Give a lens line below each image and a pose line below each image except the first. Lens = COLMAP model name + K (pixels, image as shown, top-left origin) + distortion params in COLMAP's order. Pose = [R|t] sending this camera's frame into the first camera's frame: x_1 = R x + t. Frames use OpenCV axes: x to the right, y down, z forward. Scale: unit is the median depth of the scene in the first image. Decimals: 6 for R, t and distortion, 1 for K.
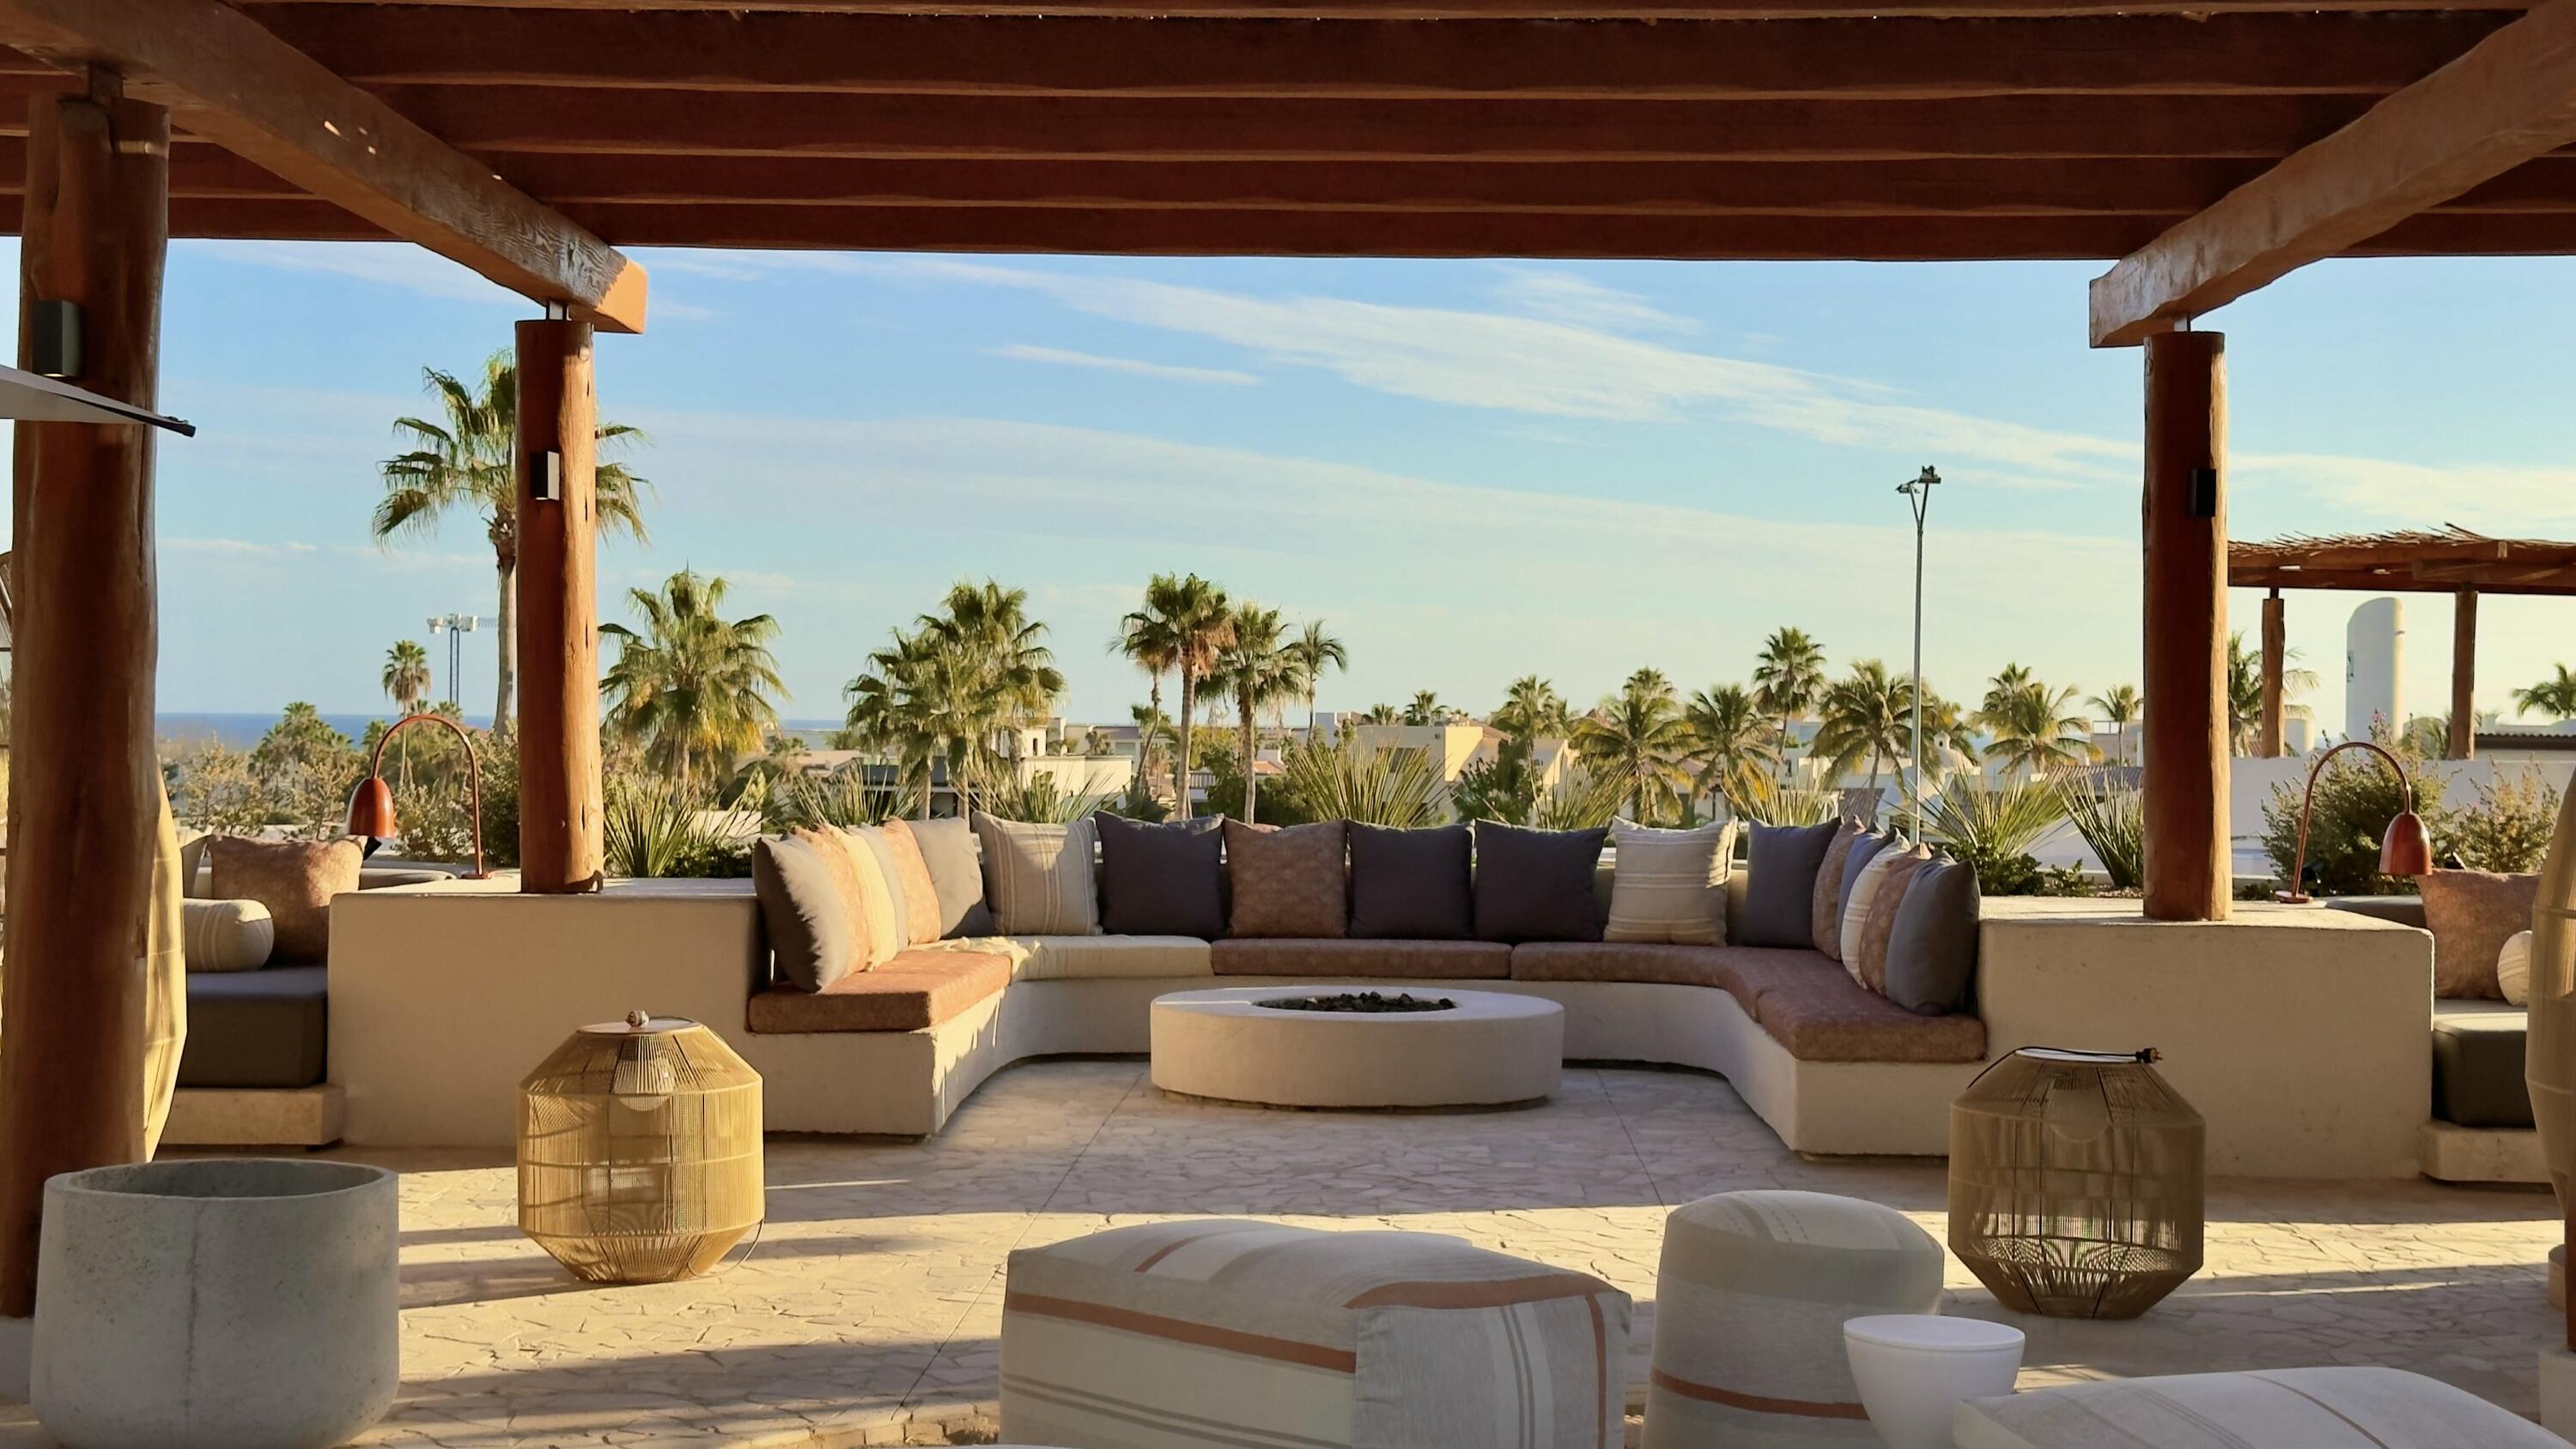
lens RADIAL K [[3545.9, 0, 1288.0], [0, 3545.9, 724.5], [0, 0, 1]] dist [0.129642, 0.029816]
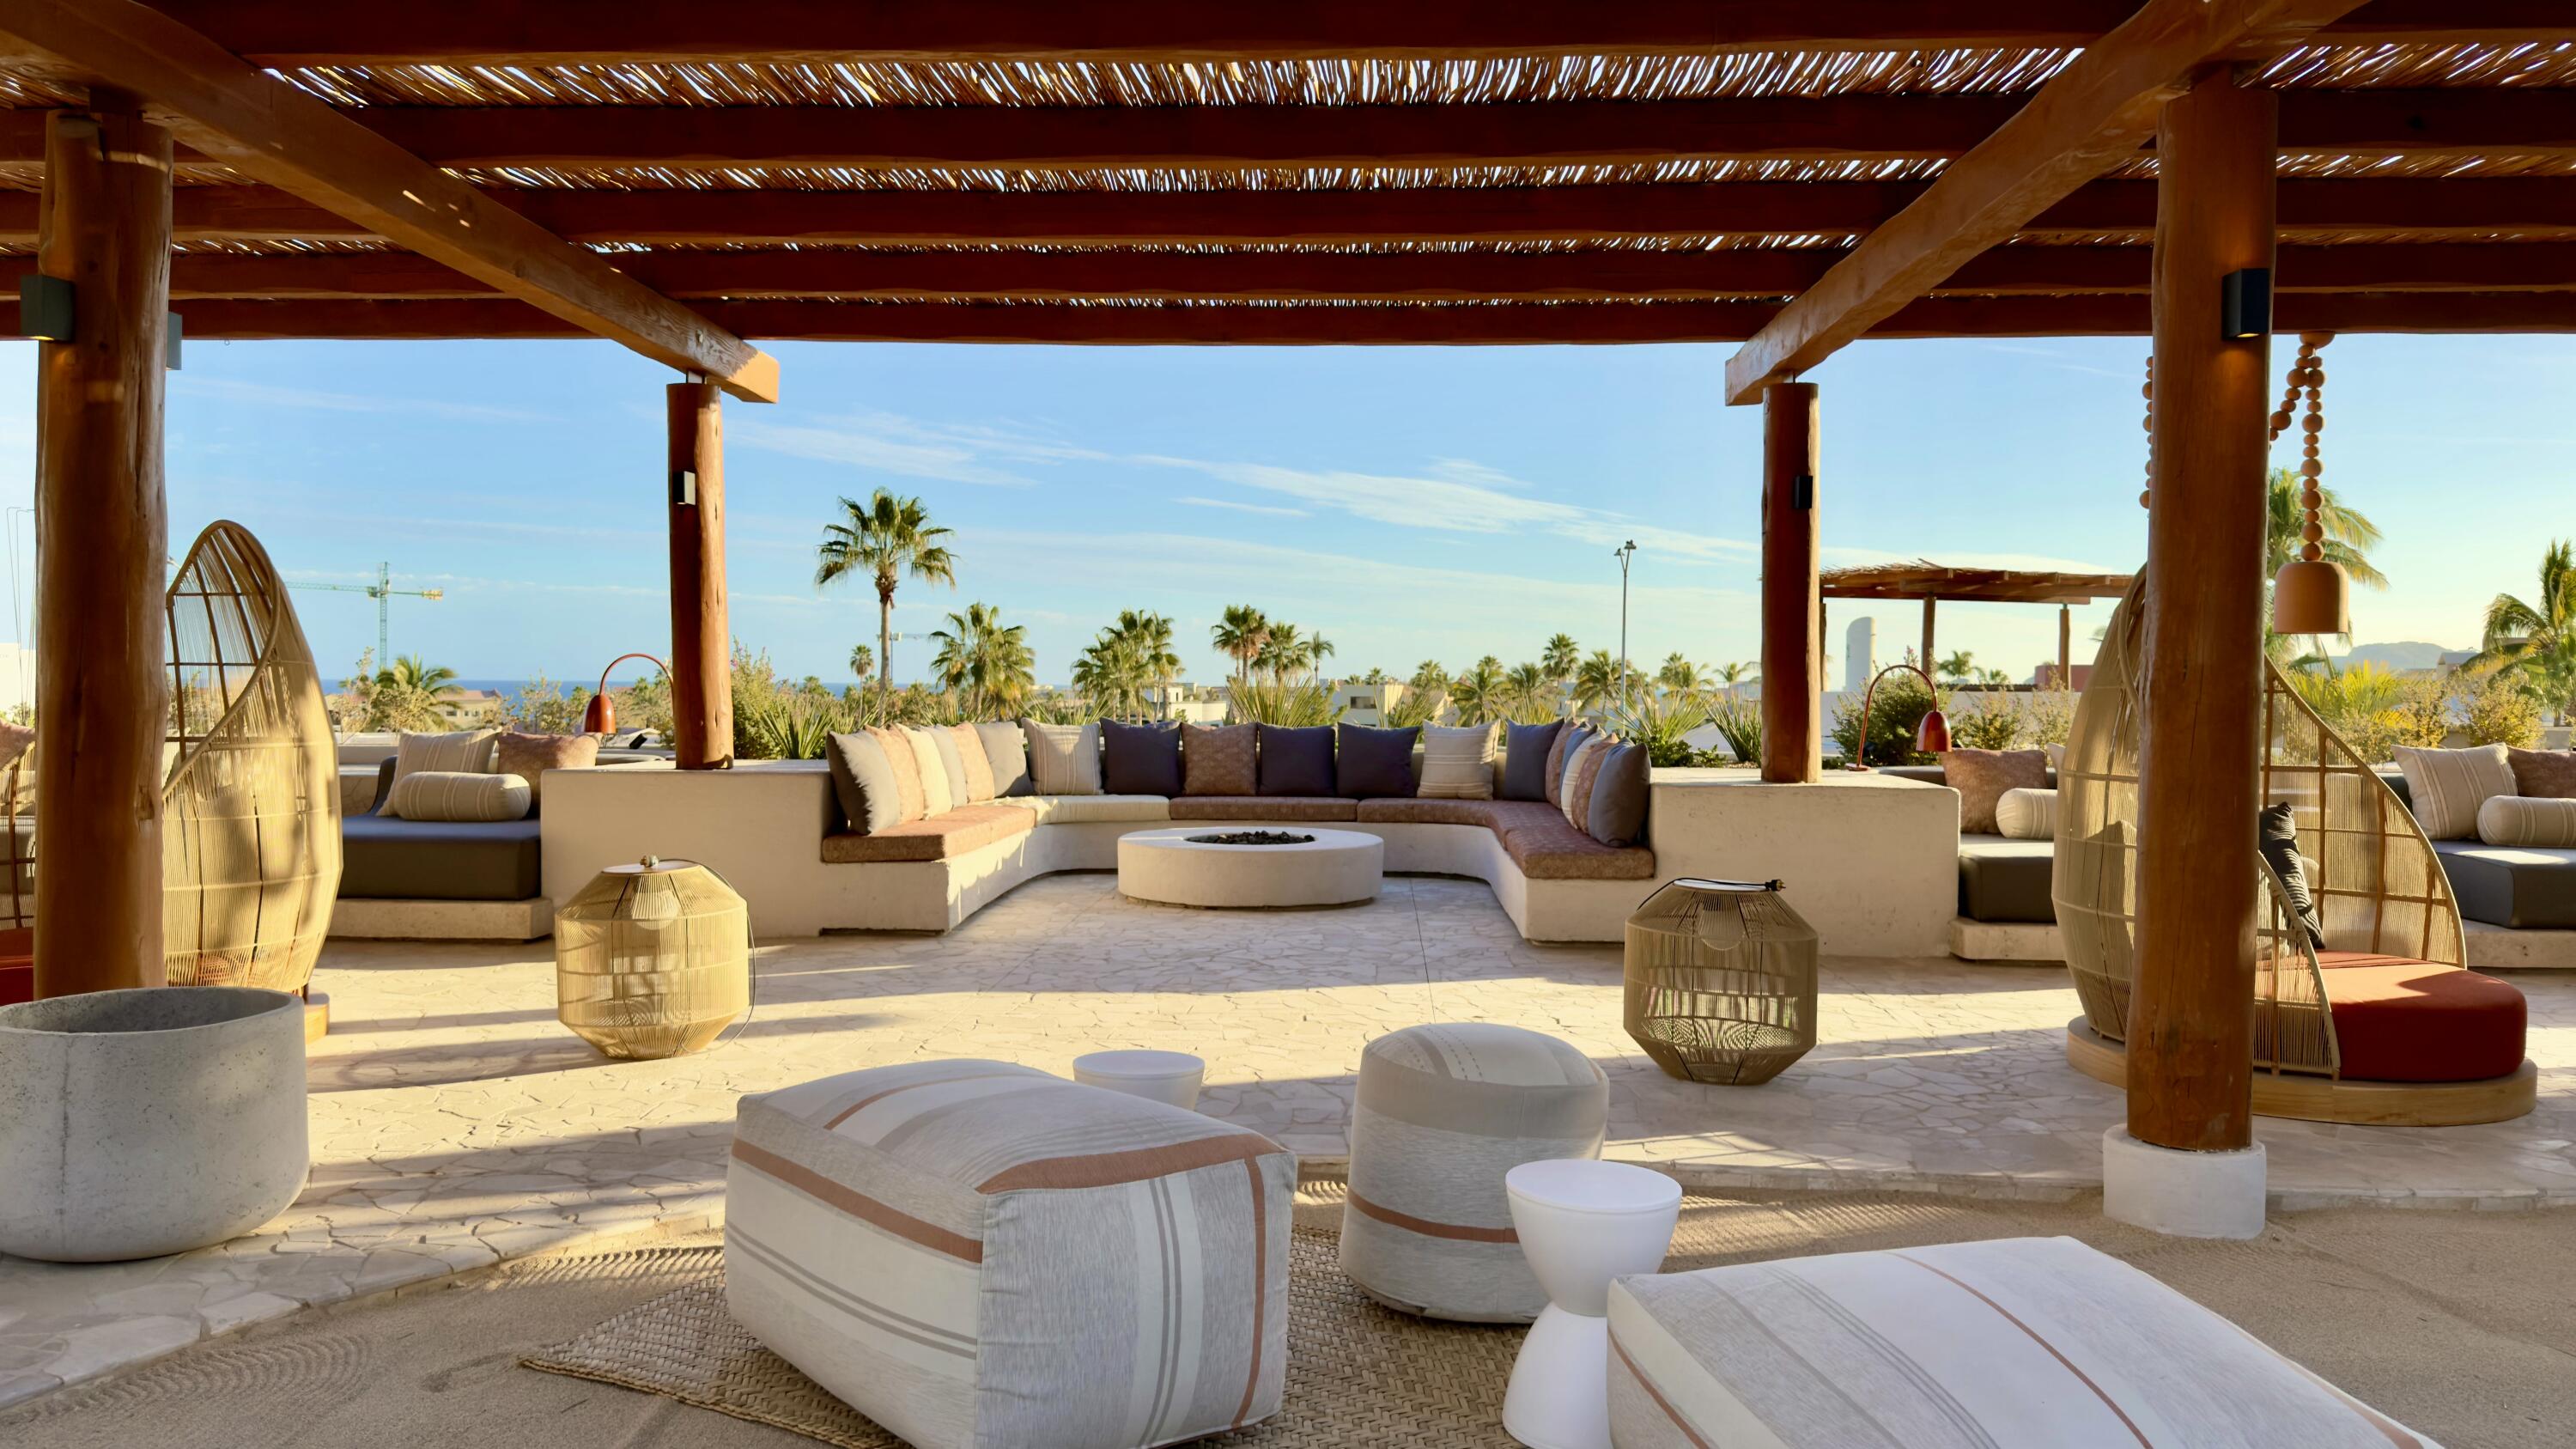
lens RADIAL K [[1758.1, 0, 1288.0], [0, 1758.1, 724.5], [0, 0, 1]] dist [0.157204, -0.239803]
pose [[0.999882, -0.004257, -0.014766, 0.049198], [0.004570, 0.999764, 0.021256, 0.012734], [0.014672, -0.021321, 0.999665, 0.238160]]
